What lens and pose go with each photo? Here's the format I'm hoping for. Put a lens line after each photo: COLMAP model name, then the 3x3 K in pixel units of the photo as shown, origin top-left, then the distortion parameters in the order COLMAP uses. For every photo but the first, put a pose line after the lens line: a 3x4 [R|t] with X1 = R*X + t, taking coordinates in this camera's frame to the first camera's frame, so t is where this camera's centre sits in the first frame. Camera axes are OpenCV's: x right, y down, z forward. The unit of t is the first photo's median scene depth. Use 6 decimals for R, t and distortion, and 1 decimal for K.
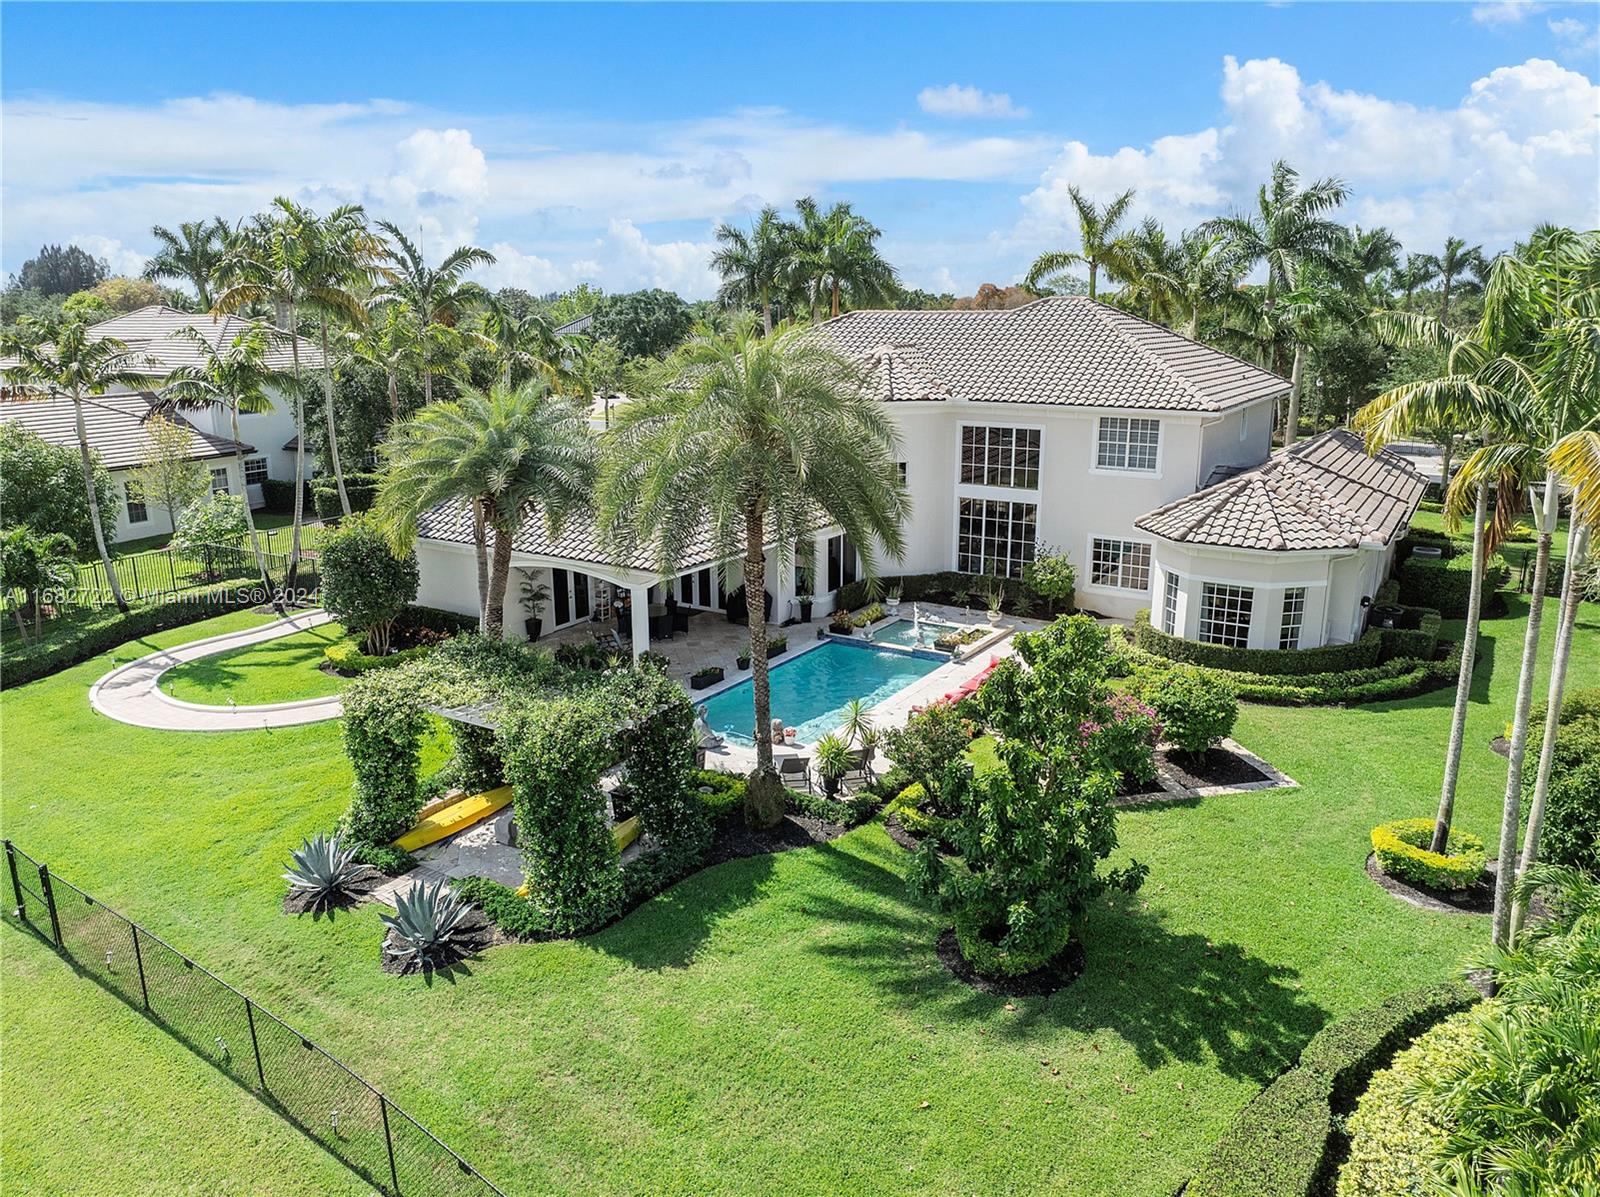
lens RADIAL K [[1156.4, 0, 794.2], [0, 1156.4, 589.6], [0, 0, 1]] dist [-0.038090, 0.008862]
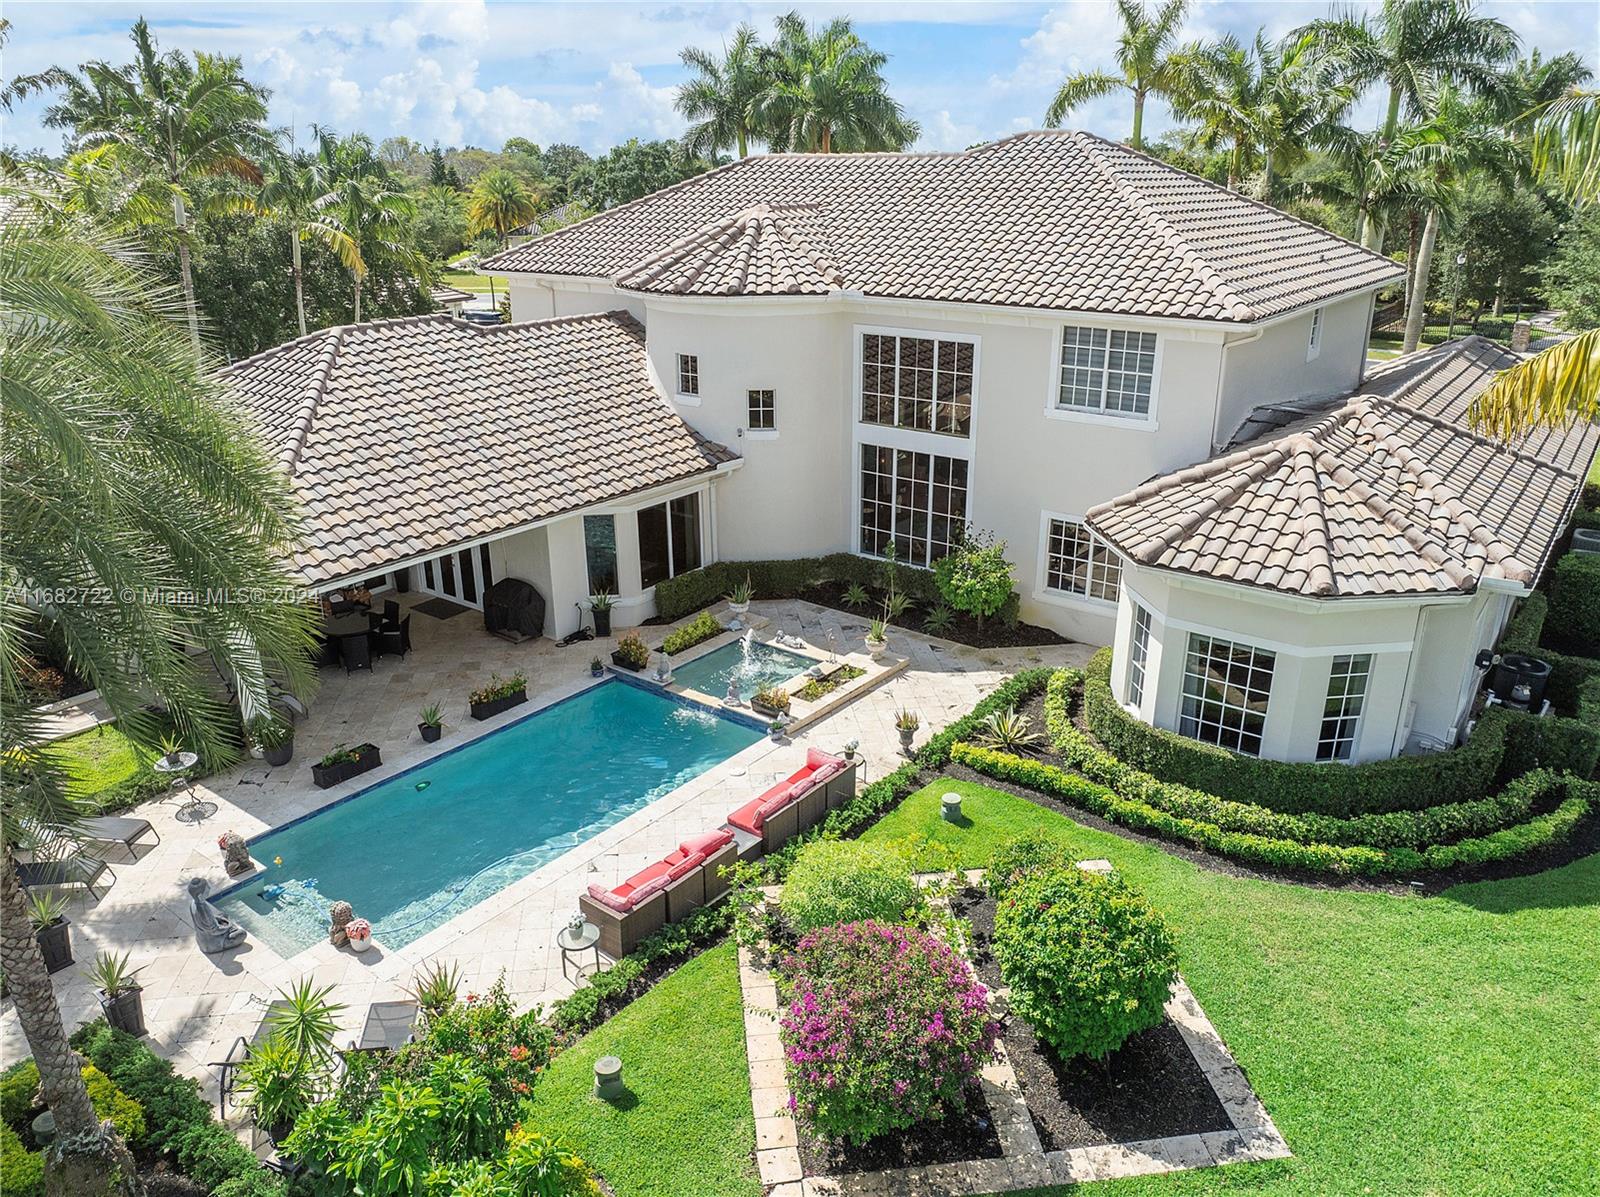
lens RADIAL K [[1156.4, 0, 806.7], [0, 1156.4, 595.4], [0, 0, 1]] dist [-0.038090, 0.008862]
pose [[0.996204, 0.028945, -0.082099, 0.183161], [-0.019270, 0.993030, 0.116276, -0.075364], [0.084893, -0.114252, 0.989818, 0.362535]]
